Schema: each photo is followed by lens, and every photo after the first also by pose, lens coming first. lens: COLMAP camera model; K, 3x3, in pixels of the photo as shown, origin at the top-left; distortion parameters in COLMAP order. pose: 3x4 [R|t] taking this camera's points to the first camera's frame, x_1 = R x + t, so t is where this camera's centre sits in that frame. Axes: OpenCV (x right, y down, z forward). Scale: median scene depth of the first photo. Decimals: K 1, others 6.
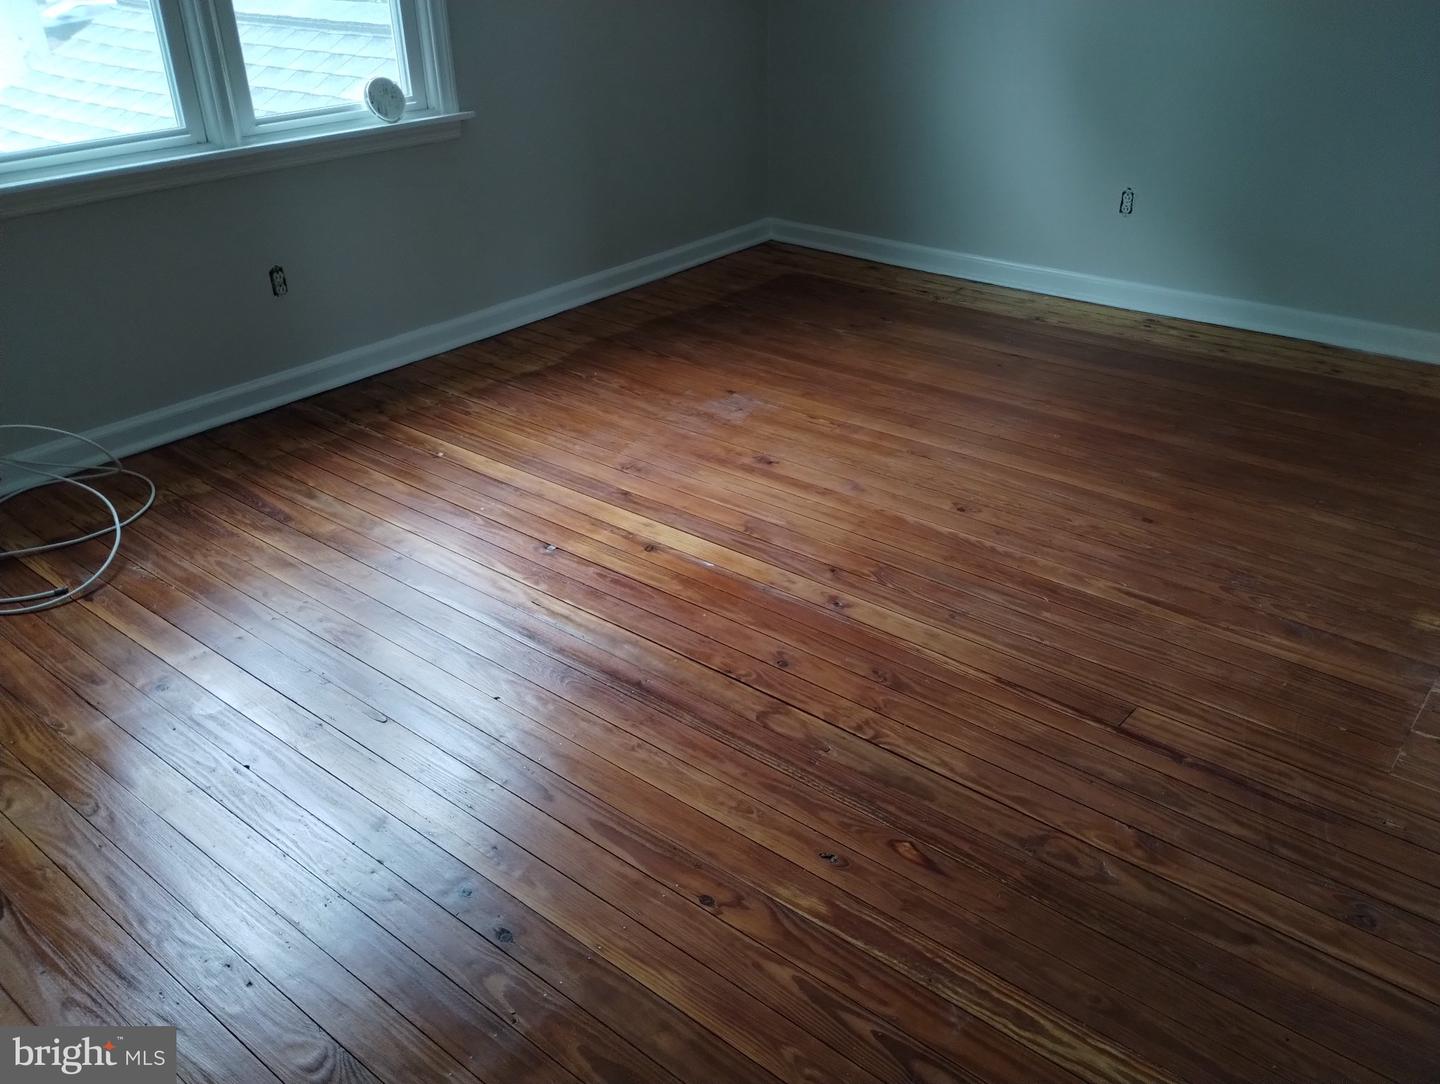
lens RADIAL K [[1191.4, 0, 720.3], [0, 1191.4, 531.6], [0, 0, 1]] dist [0.071765, -0.083285]
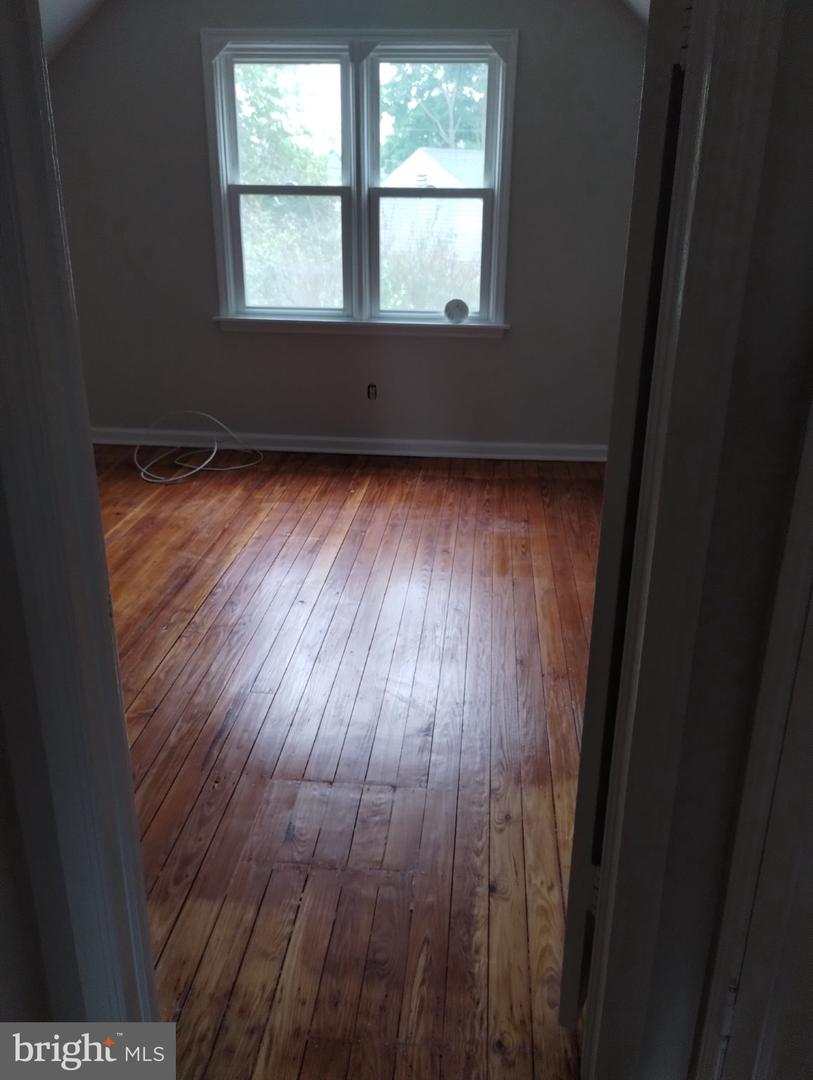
lens RADIAL K [[893.6, 0, 406.5], [0, 893.6, 540.0], [0, 0, 1]] dist [0.071765, -0.083285]
pose [[0.558629, 0.318266, -0.765925, 0.805735], [-0.403483, 0.911095, 0.084308, -0.133151], [0.724663, 0.261941, 0.637378, 0.193800]]
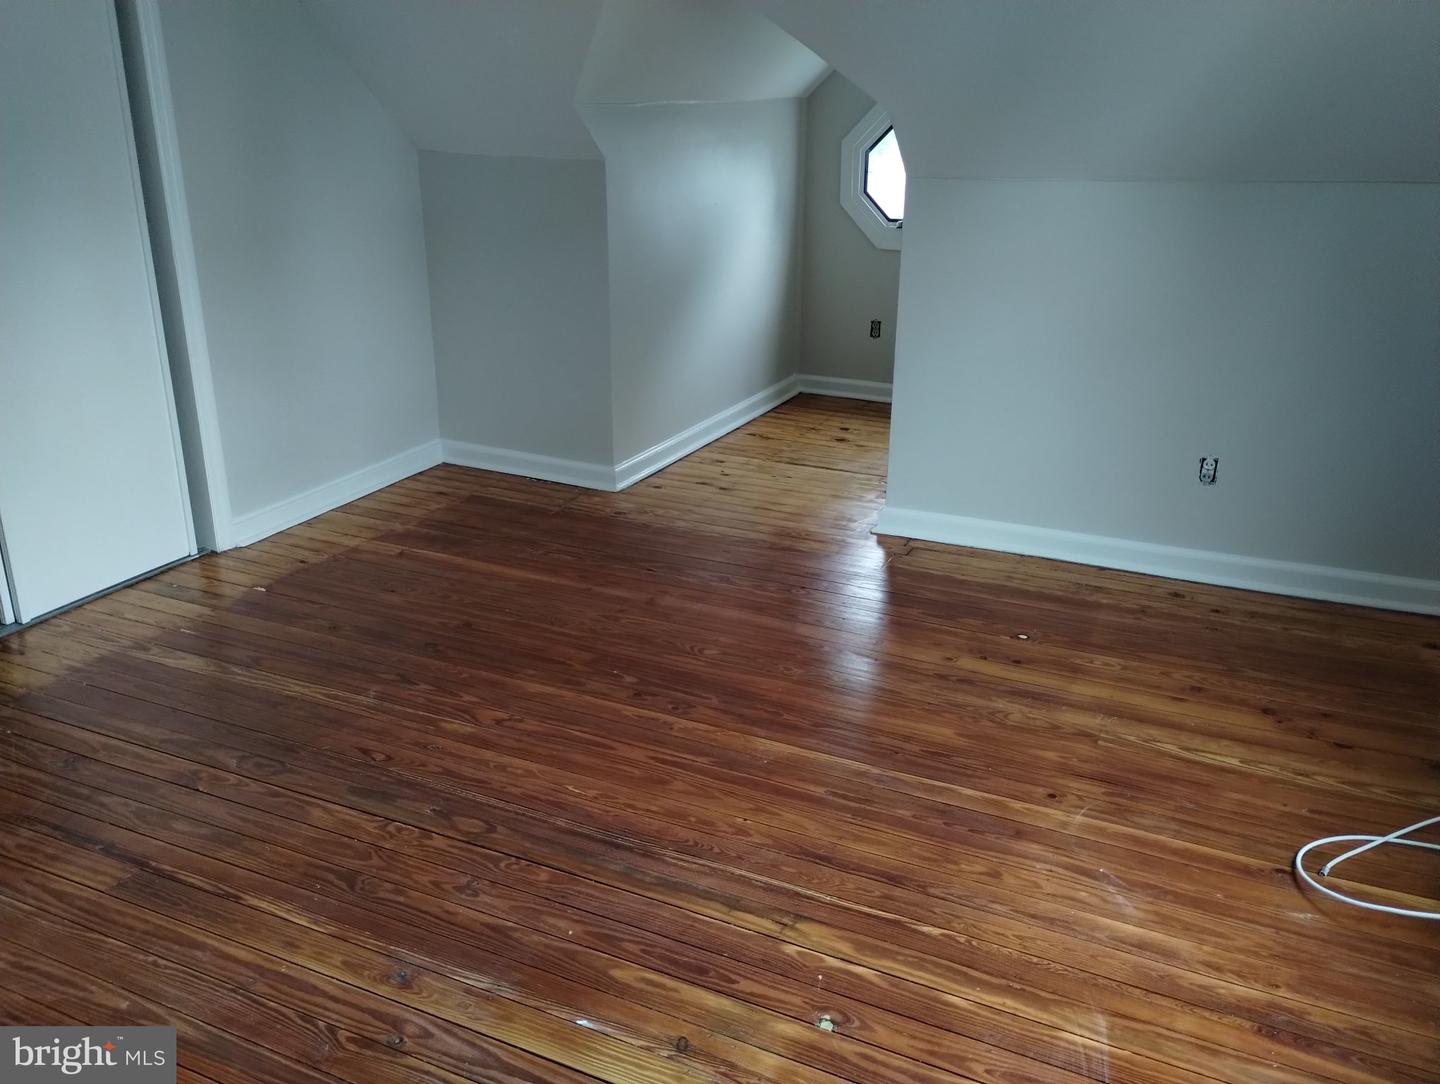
lens RADIAL K [[1191.4, 0, 720.3], [0, 1191.4, 531.6], [0, 0, 1]] dist [0.071765, -0.083285]
pose [[-0.967865, 0.091858, -0.234092, 0.039219], [-0.112879, 0.673145, 0.730845, -0.519350], [0.224712, 0.733783, -0.641144, 0.952358]]
